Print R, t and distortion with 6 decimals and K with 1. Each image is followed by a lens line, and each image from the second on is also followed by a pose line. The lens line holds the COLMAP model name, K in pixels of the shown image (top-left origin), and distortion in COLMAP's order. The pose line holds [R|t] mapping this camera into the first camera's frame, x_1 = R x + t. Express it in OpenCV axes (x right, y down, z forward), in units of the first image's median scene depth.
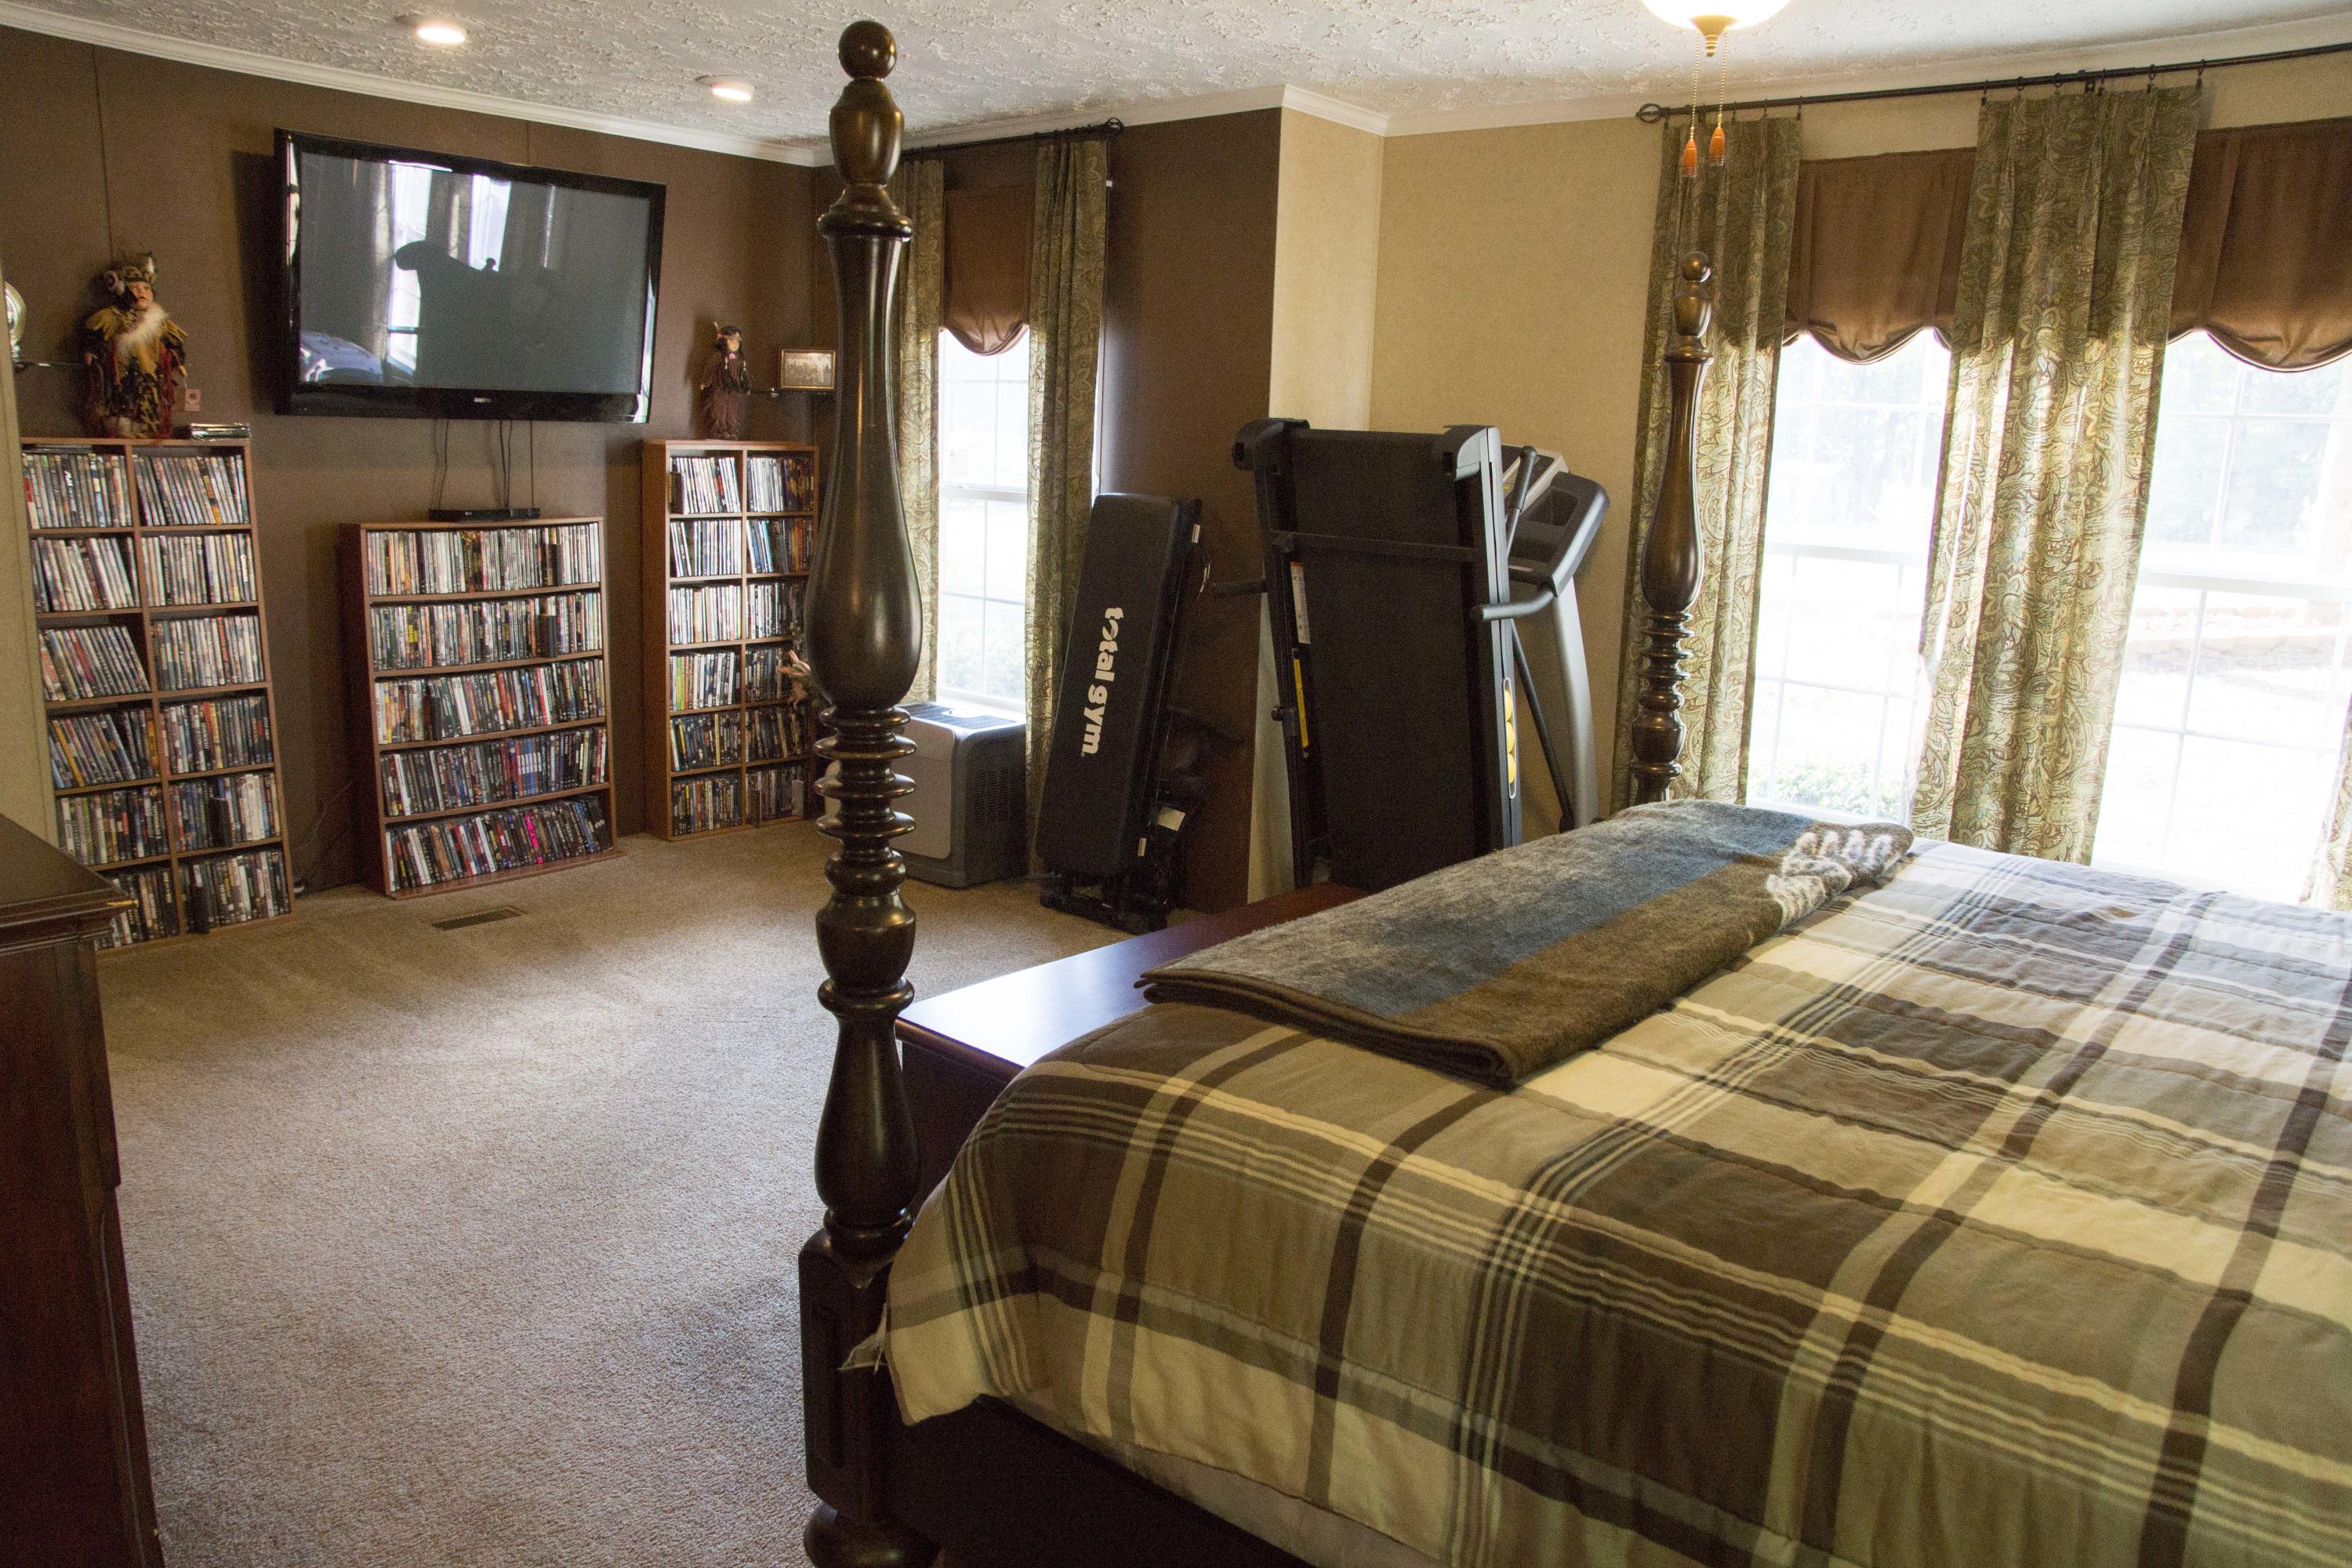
lens RADIAL K [[1652.3, 0, 1161.3], [0, 1652.3, 783.4], [0, 0, 1]] dist [-0.157684, 0.113676]
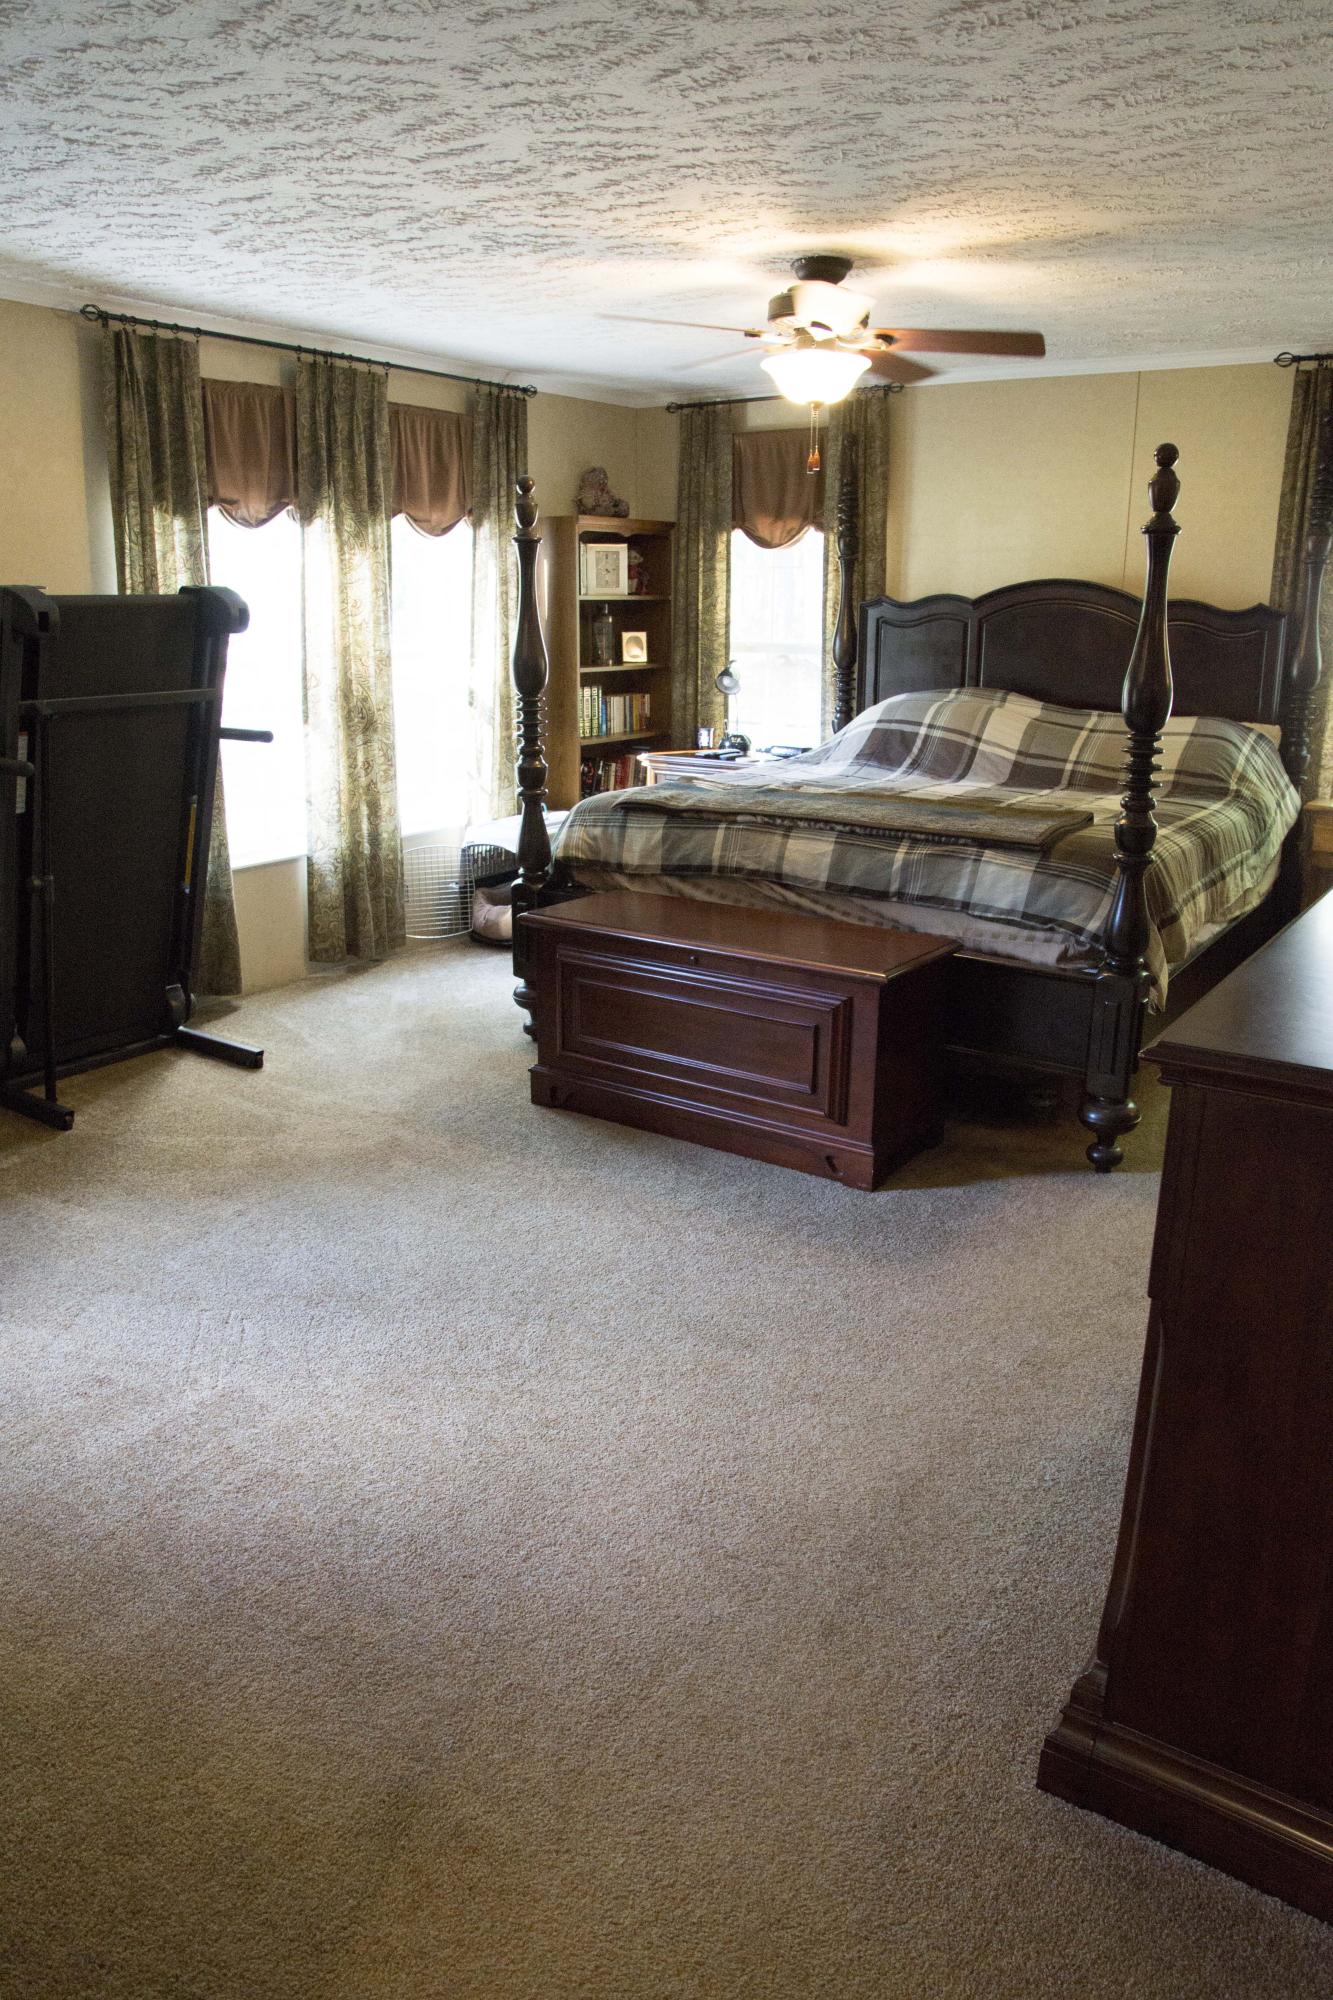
lens RADIAL K [[1405.0, 0, 674.8], [0, 1405.0, 997.7], [0, 0, 1]] dist [-0.157684, 0.113676]
pose [[-0.103608, -0.304272, 0.946934, -0.946464], [0.195481, 0.927259, 0.319339, -0.206359], [-0.975219, 0.218194, -0.036592, 0.825720]]
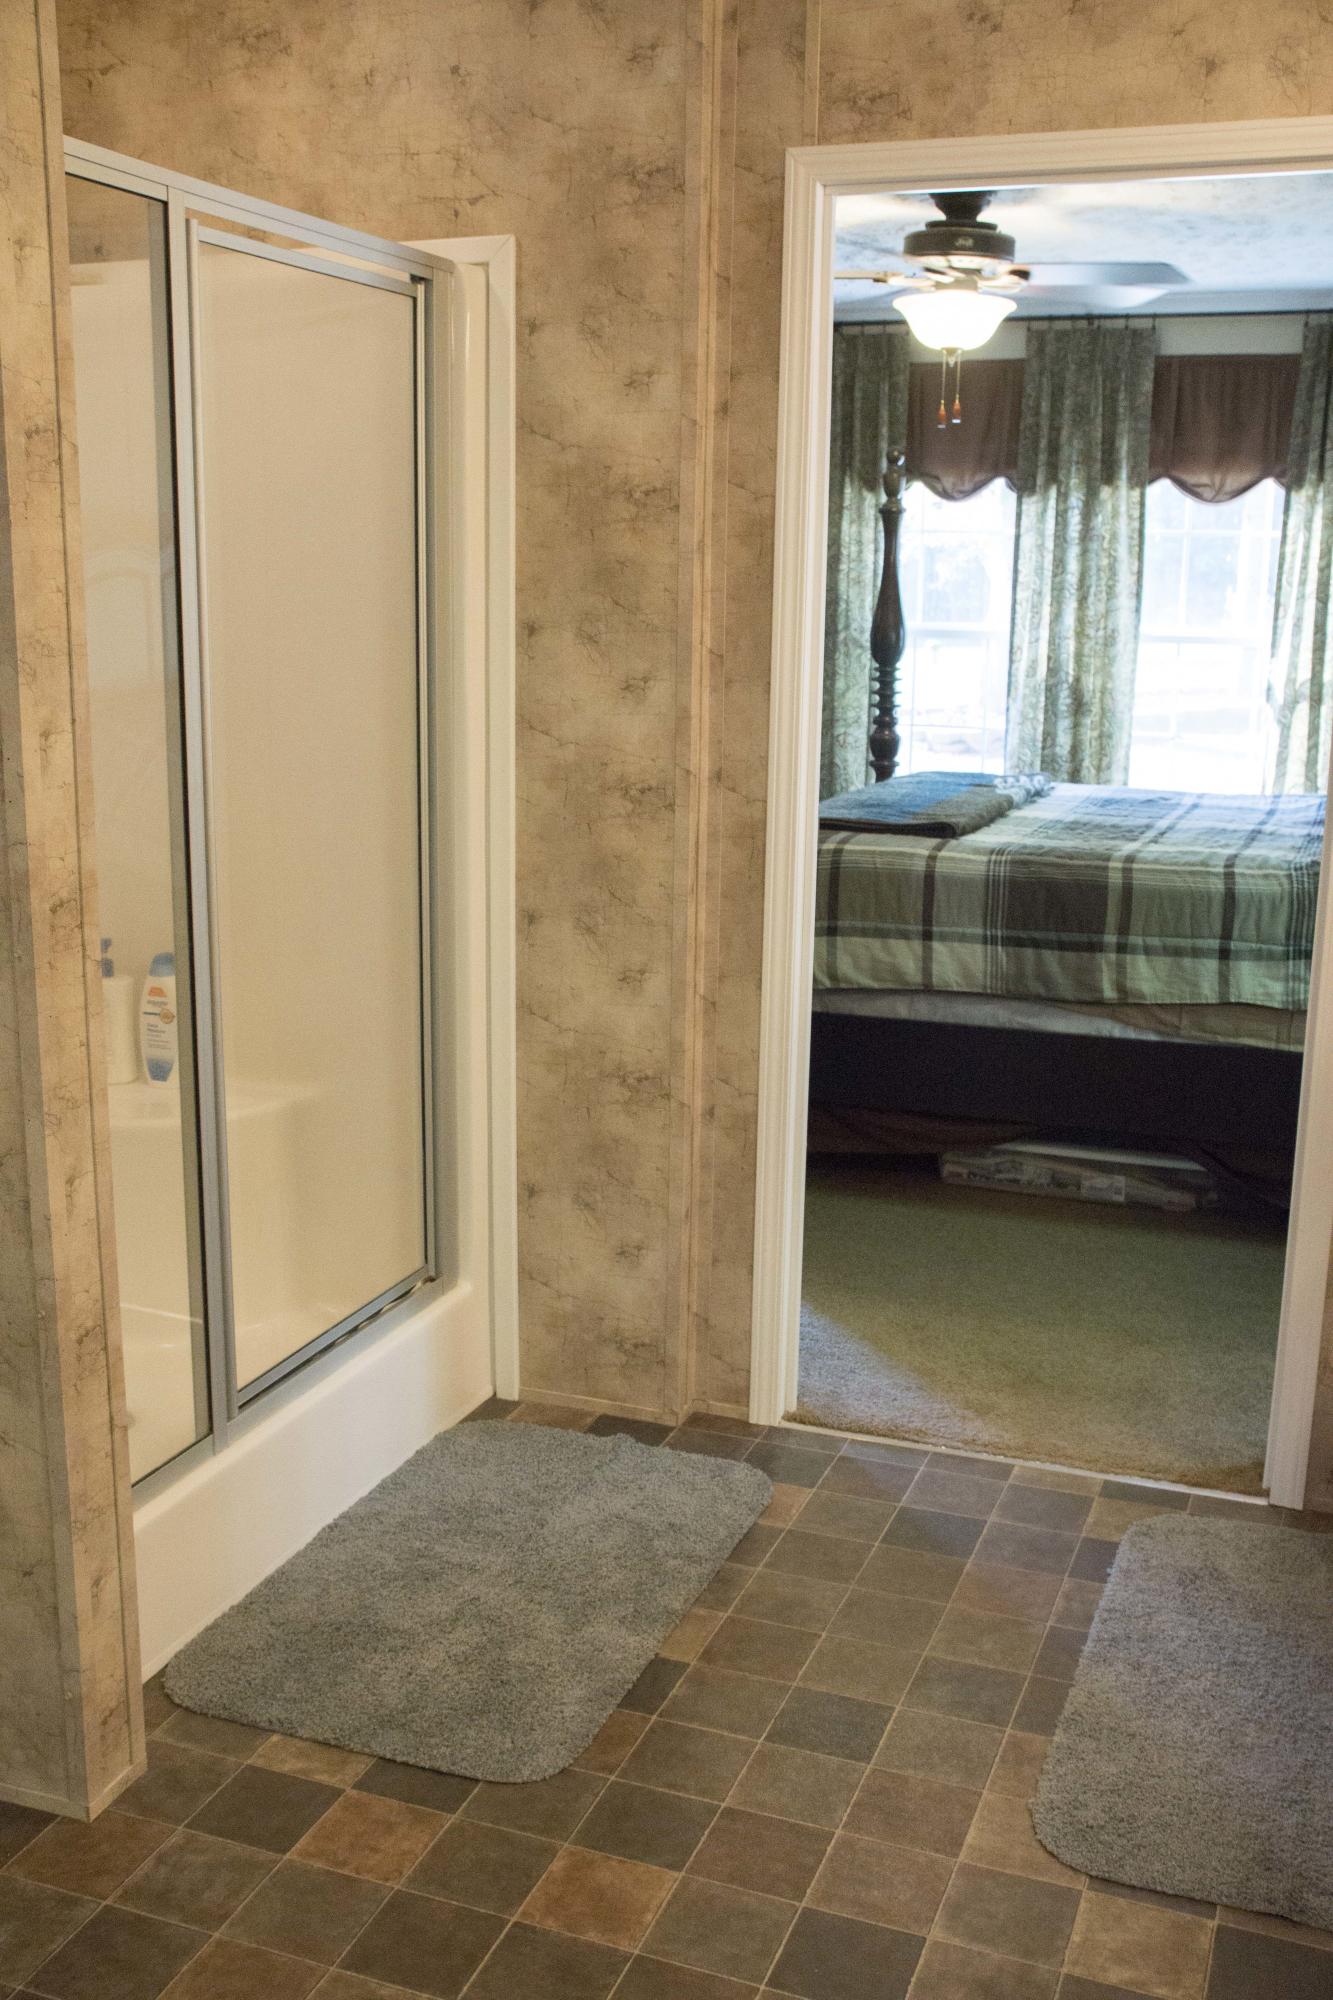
lens RADIAL K [[1970.7, 0, 648.6], [0, 1970.7, 1007.2], [0, 0, 1]] dist [-0.058370, 0.000000]
pose [[0.941780, -0.092547, 0.323241, -0.498089], [0.087145, 0.995708, 0.031181, 0.130310], [-0.324740, -0.001197, 0.945803, -0.674007]]
